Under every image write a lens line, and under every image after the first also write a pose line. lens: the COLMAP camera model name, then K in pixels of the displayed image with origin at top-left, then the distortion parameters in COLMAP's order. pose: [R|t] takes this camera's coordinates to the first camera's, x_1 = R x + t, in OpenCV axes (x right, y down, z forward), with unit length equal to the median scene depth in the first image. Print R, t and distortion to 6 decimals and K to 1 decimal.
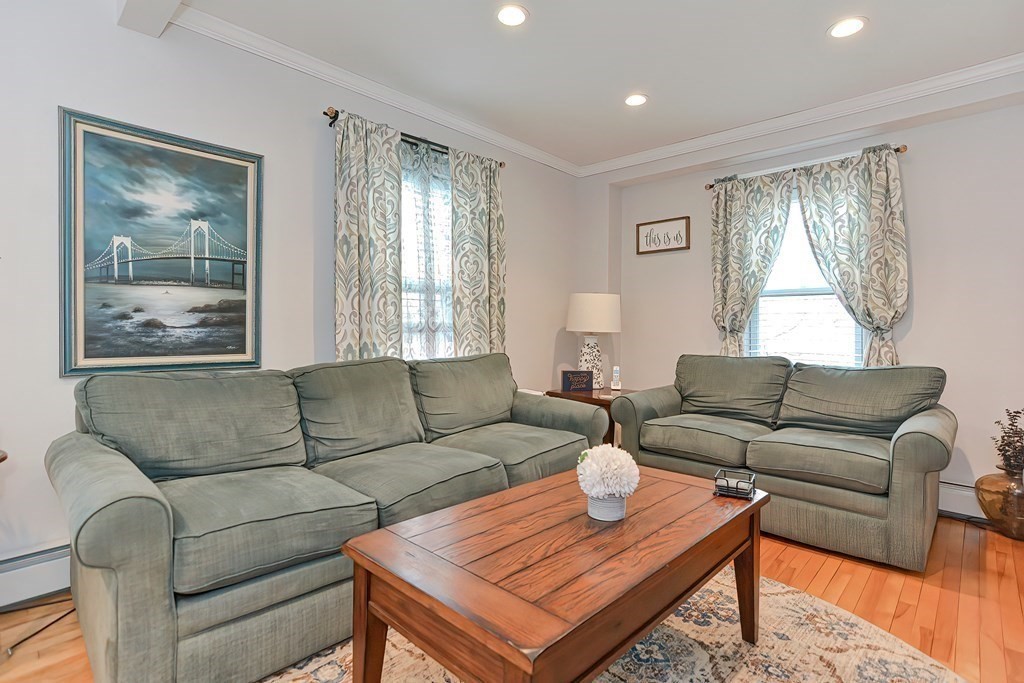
lens RADIAL K [[497.6, 0, 512.3], [0, 497.6, 337.8], [0, 0, 1]] dist [-0.002834, 0.002742]
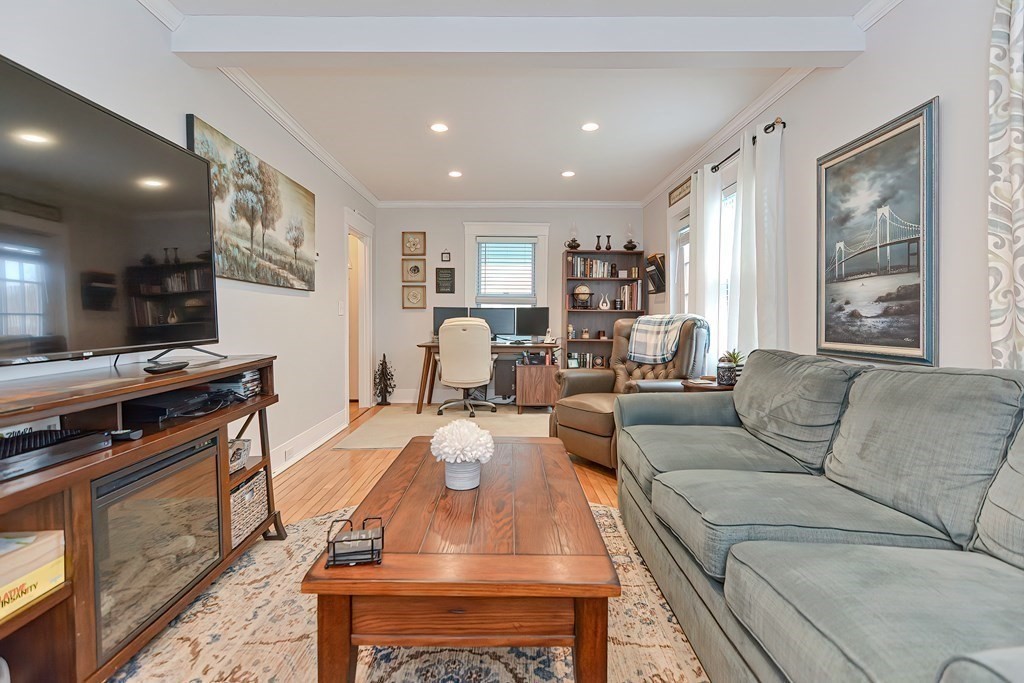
lens RADIAL K [[497.6, 0, 515.2], [0, 497.6, 328.3], [0, 0, 1]] dist [-0.002834, 0.002742]
pose [[-0.711948, 0.005371, -0.702211, 0.530747], [-0.018944, 0.999460, 0.026851, -0.010881], [0.701976, 0.032419, -0.711462, 1.123009]]
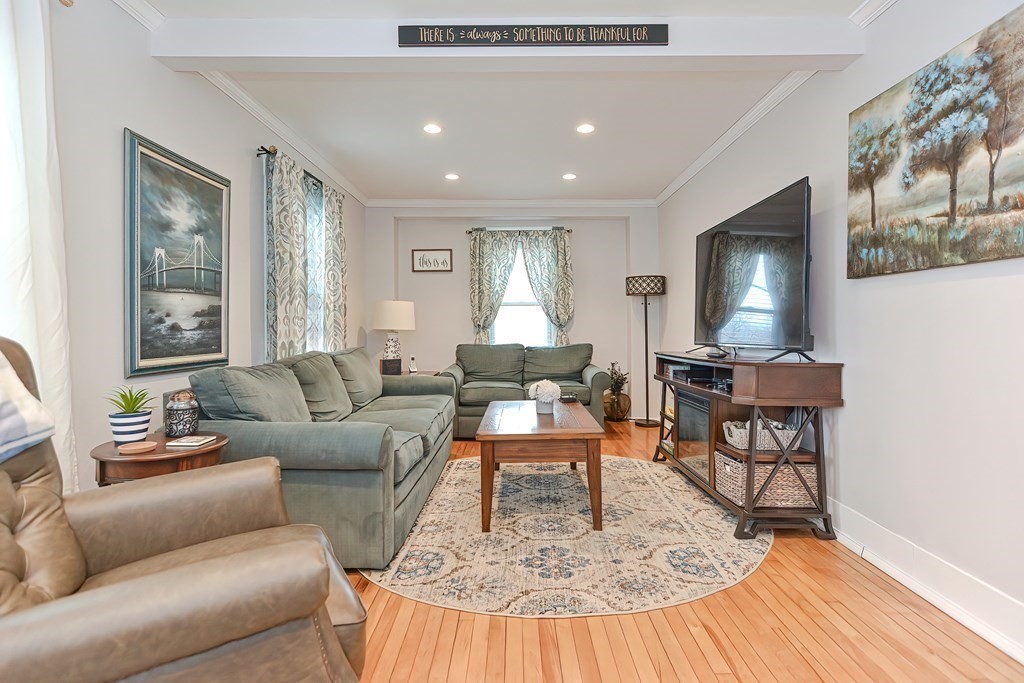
lens RADIAL K [[497.6, 0, 513.6], [0, 497.6, 335.1], [0, 0, 1]] dist [-0.002834, 0.002742]
pose [[0.729230, -0.023579, 0.683862, -0.832159], [0.025519, 0.999648, 0.007255, 0.000915], [-0.683793, 0.012161, 0.729575, -0.290805]]
